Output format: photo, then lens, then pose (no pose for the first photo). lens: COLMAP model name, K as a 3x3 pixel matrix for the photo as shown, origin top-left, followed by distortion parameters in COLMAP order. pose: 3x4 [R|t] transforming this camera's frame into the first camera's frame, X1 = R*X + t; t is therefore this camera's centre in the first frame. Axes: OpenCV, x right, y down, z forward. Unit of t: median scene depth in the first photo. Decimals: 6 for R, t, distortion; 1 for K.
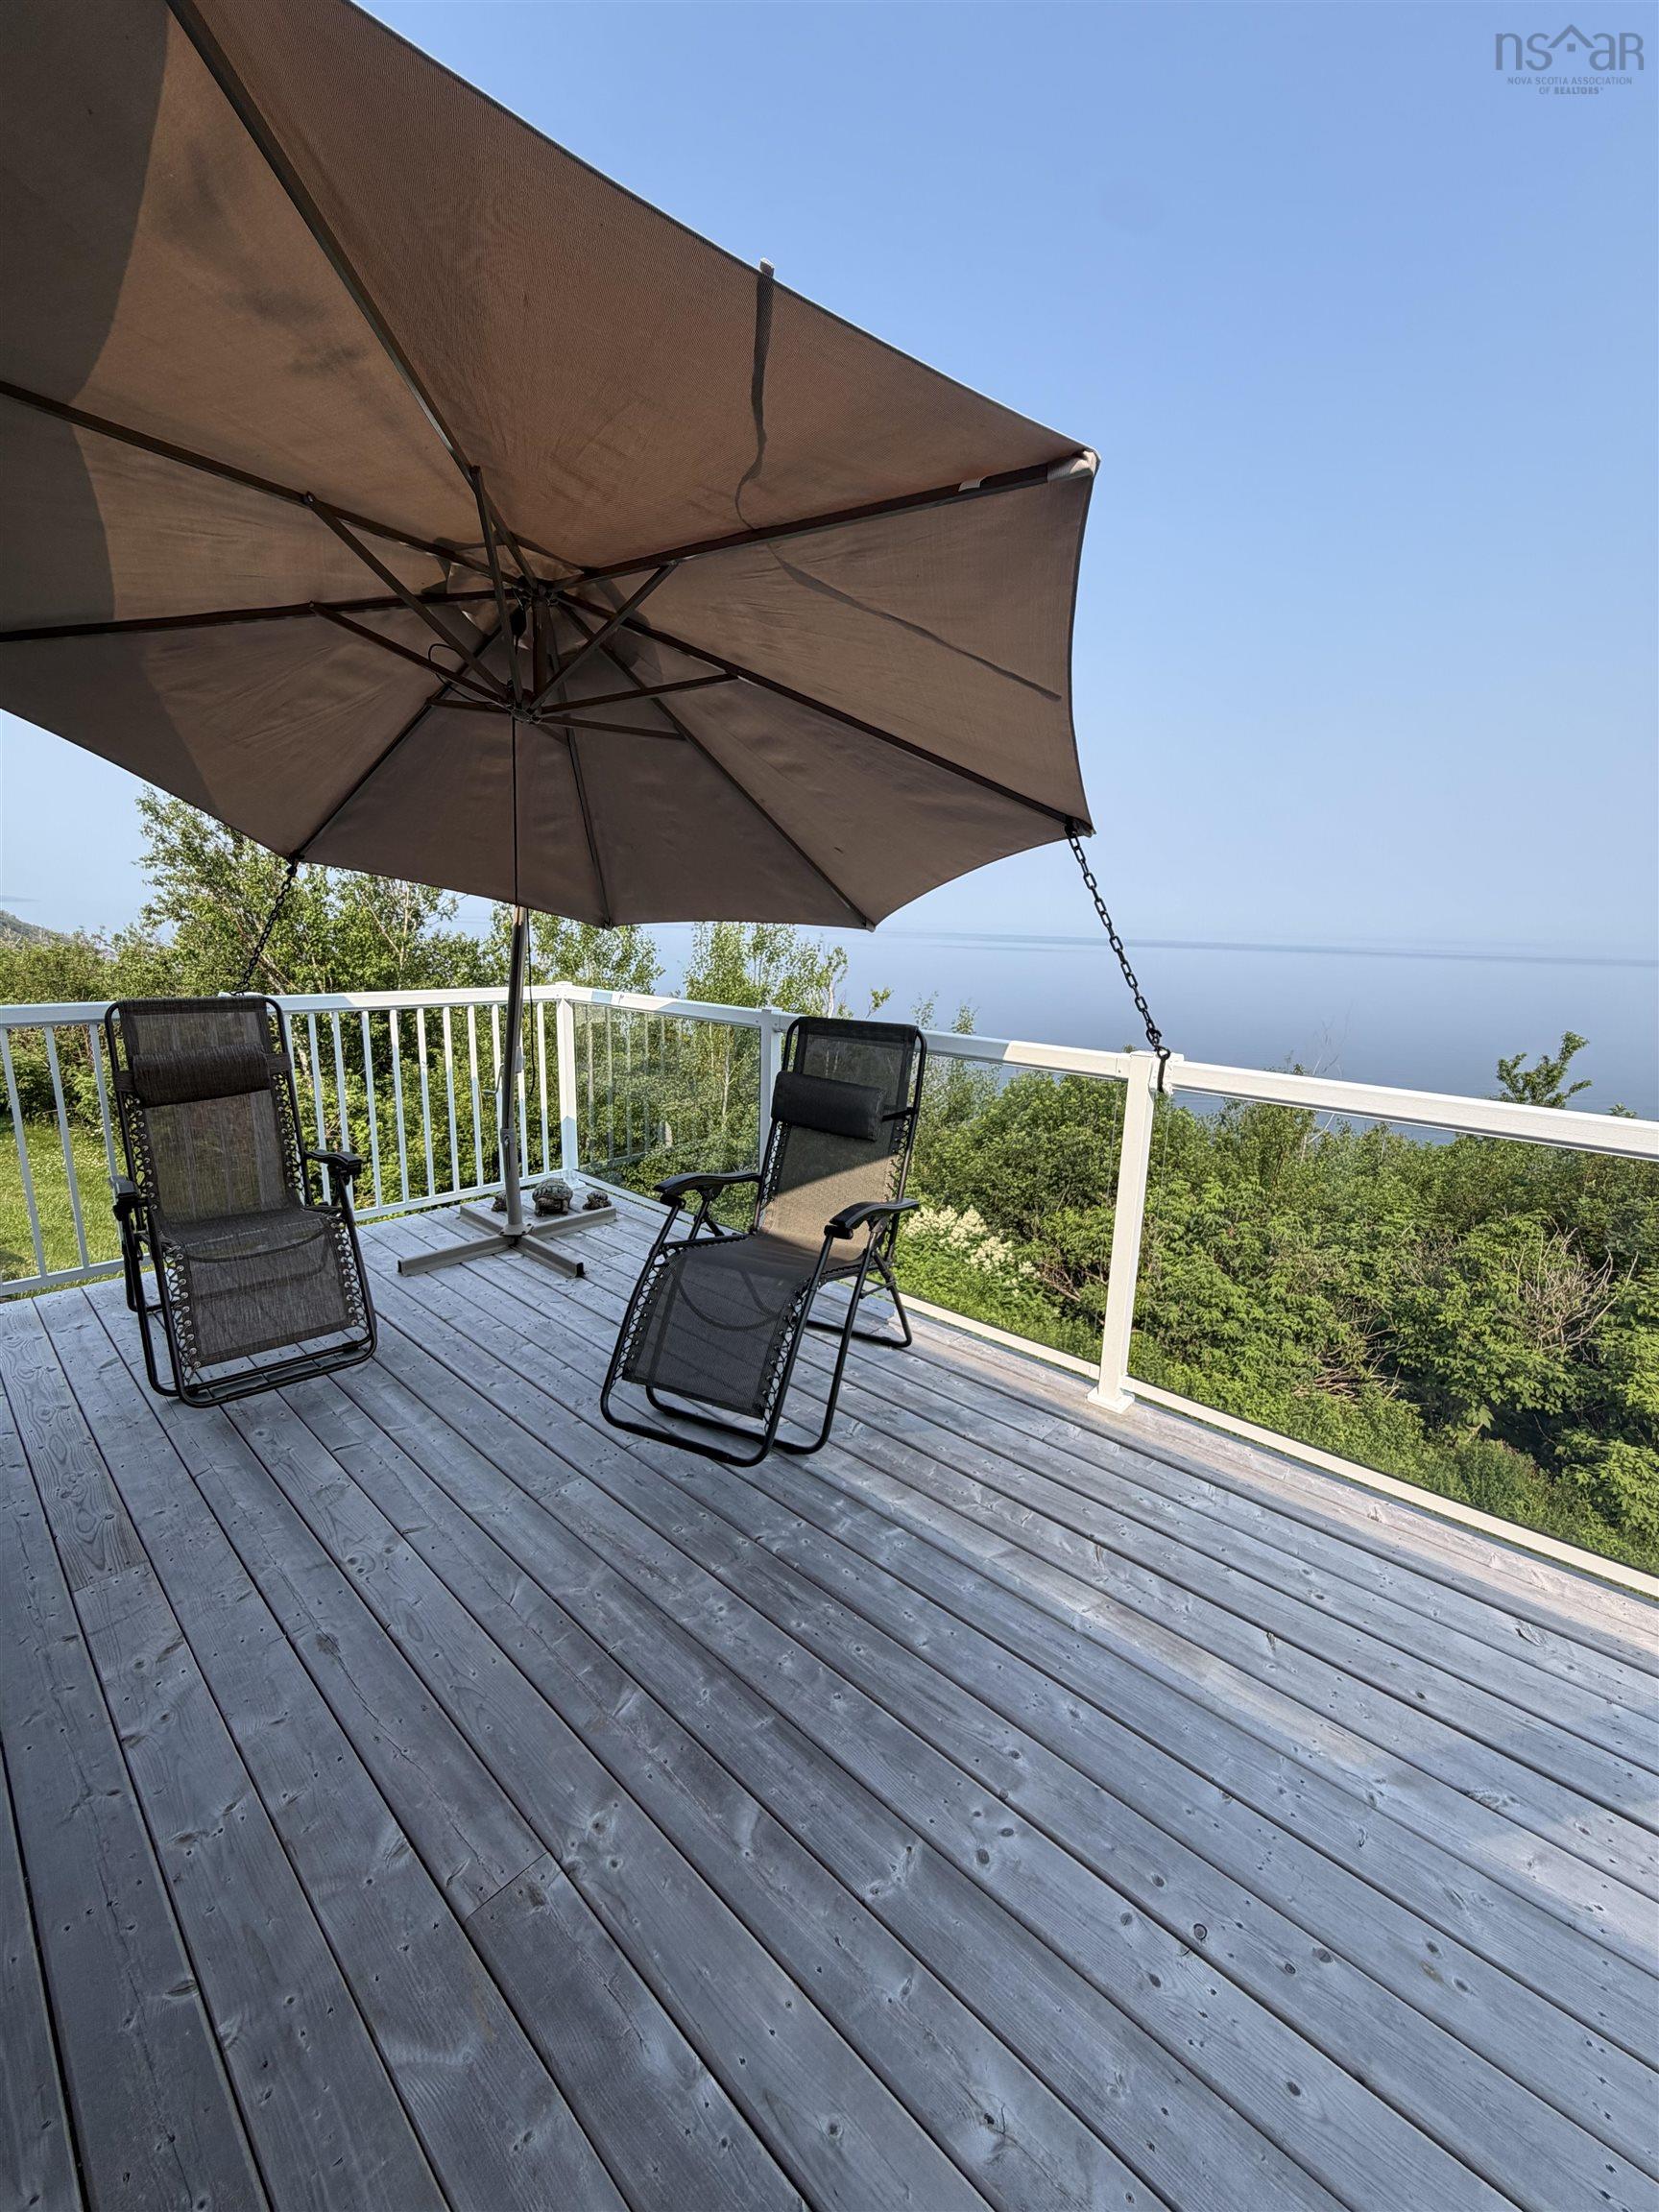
lens RADIAL K [[880.9, 0, 823.4], [0, 880.9, 1097.8], [0, 0, 1]] dist [-0.002476, 0.000858]
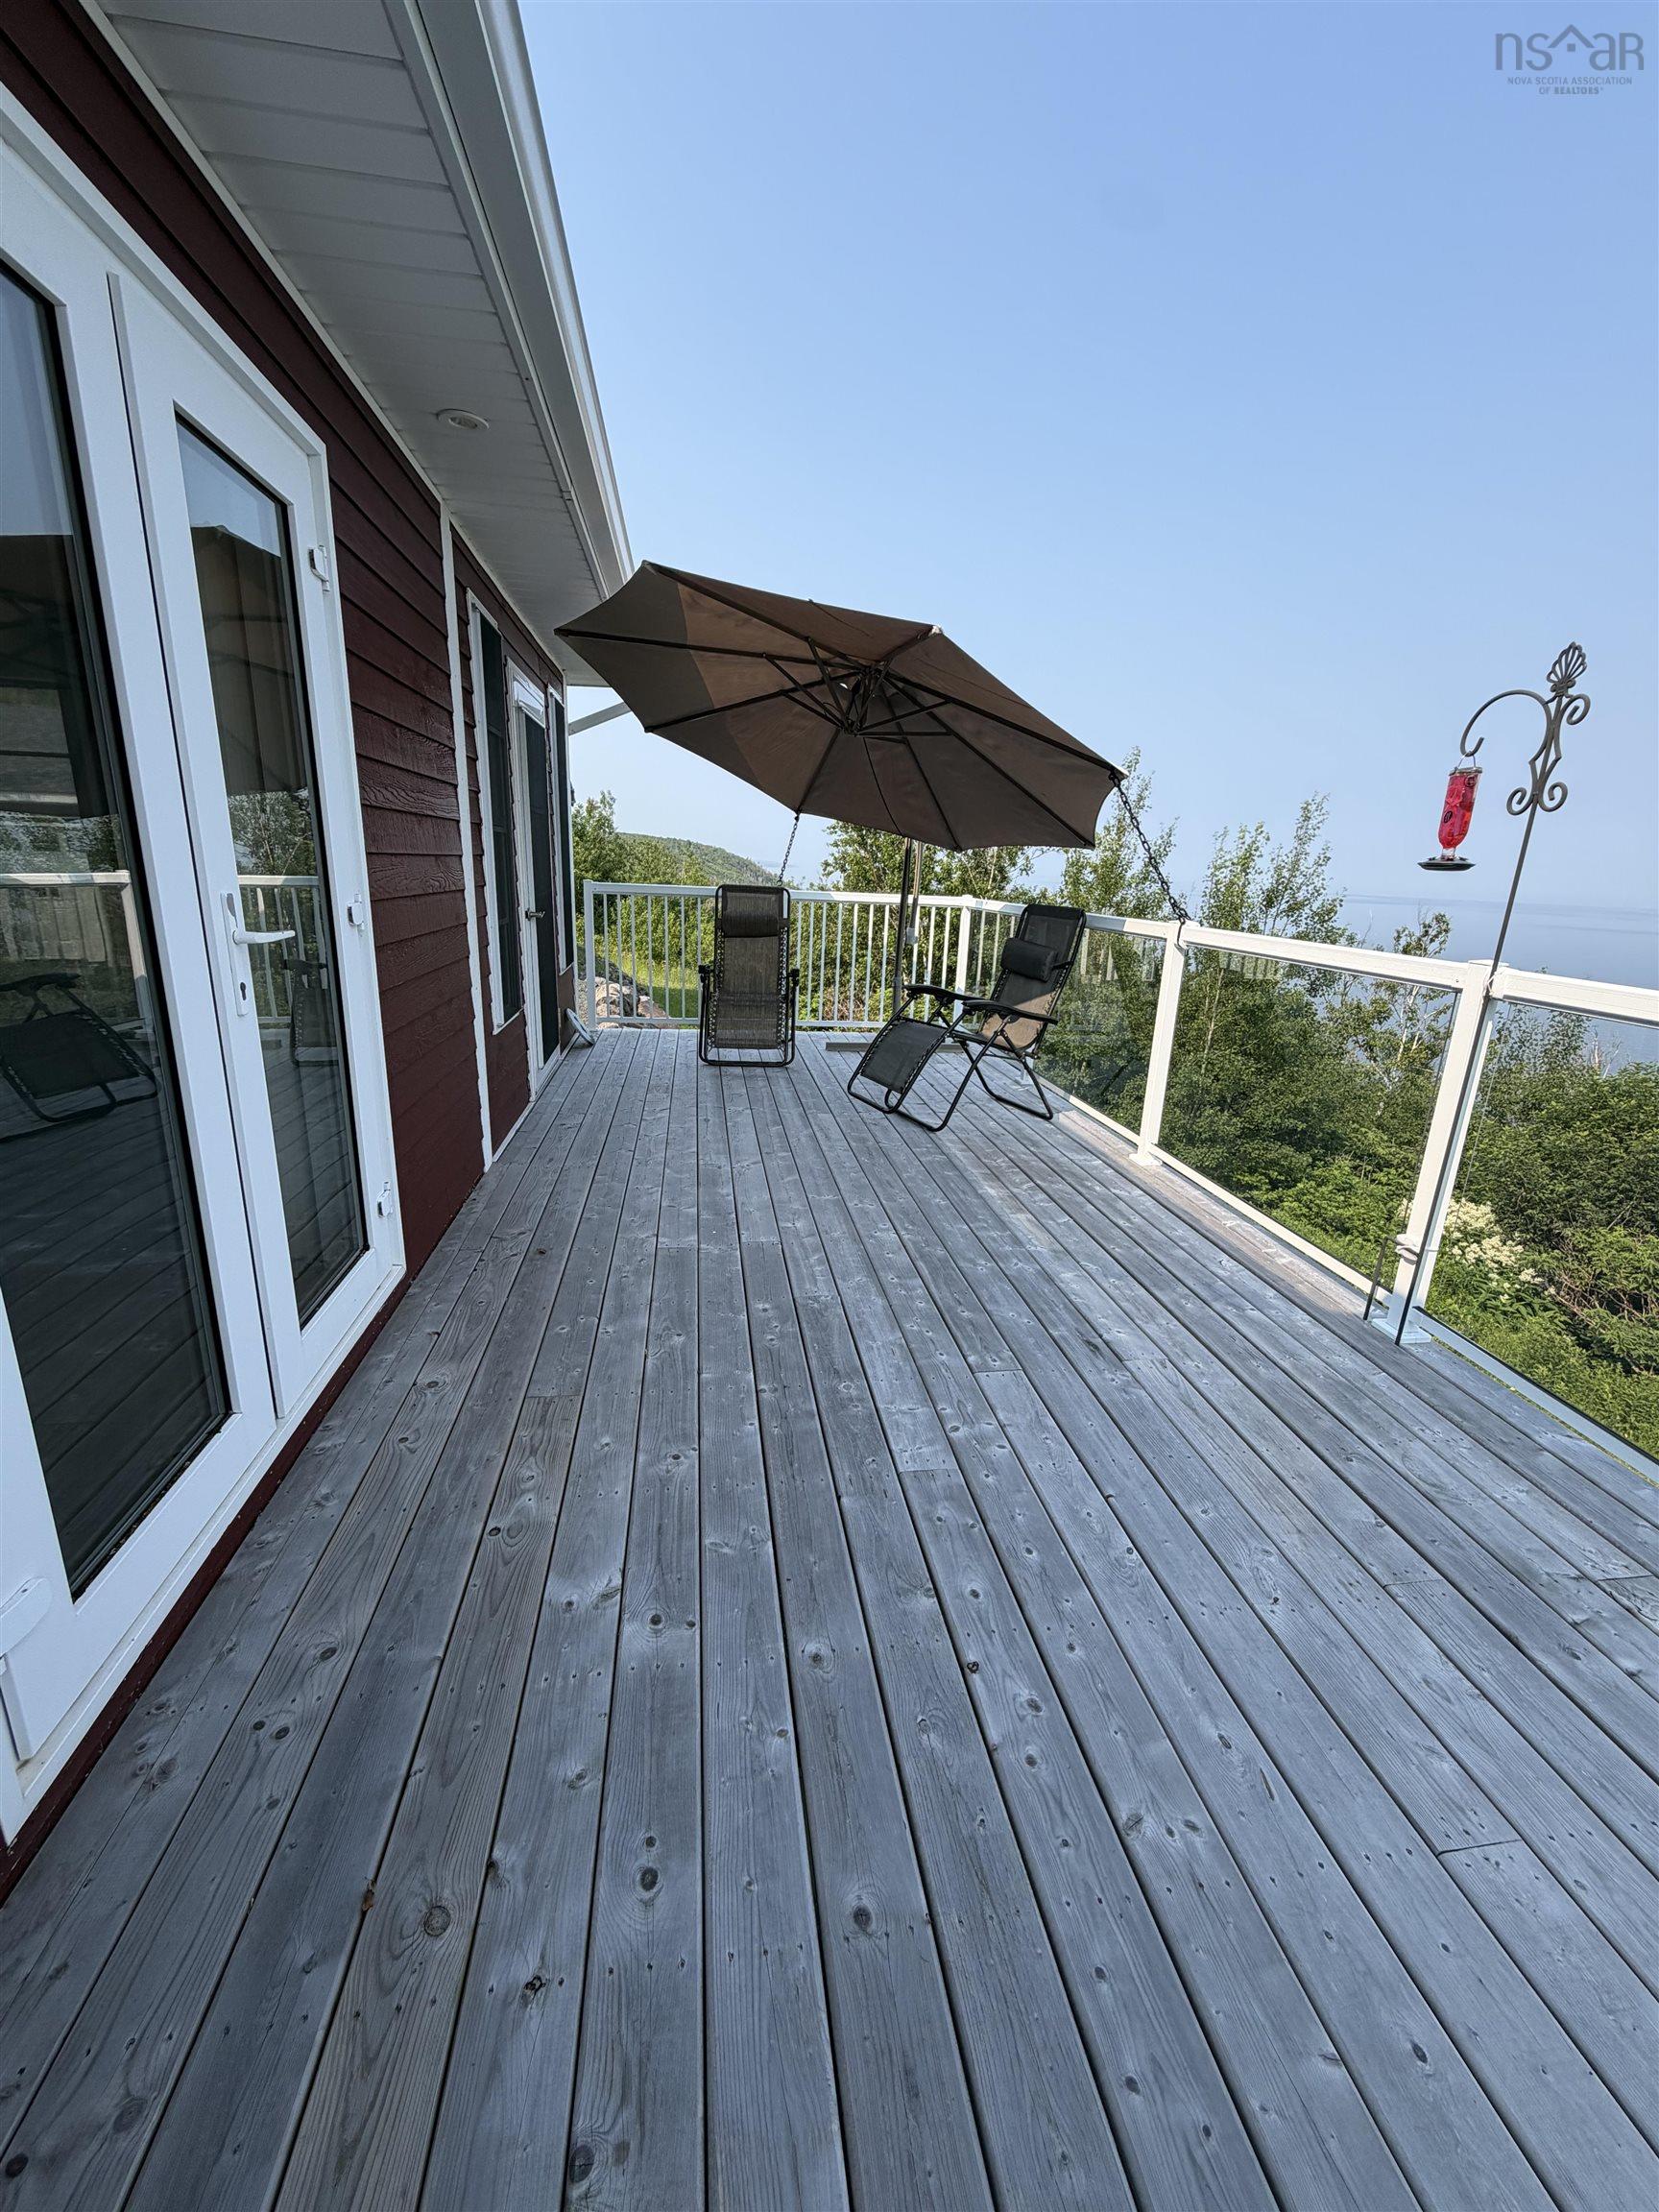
lens RADIAL K [[880.9, 0, 835.5], [0, 880.9, 1108.2], [0, 0, 1]] dist [-0.002476, 0.000858]
pose [[0.780348, 0.169918, -0.601818, 0.778287], [-0.142922, 0.985365, 0.092889, 0.185702], [0.608794, 0.013528, 0.793213, -0.491891]]
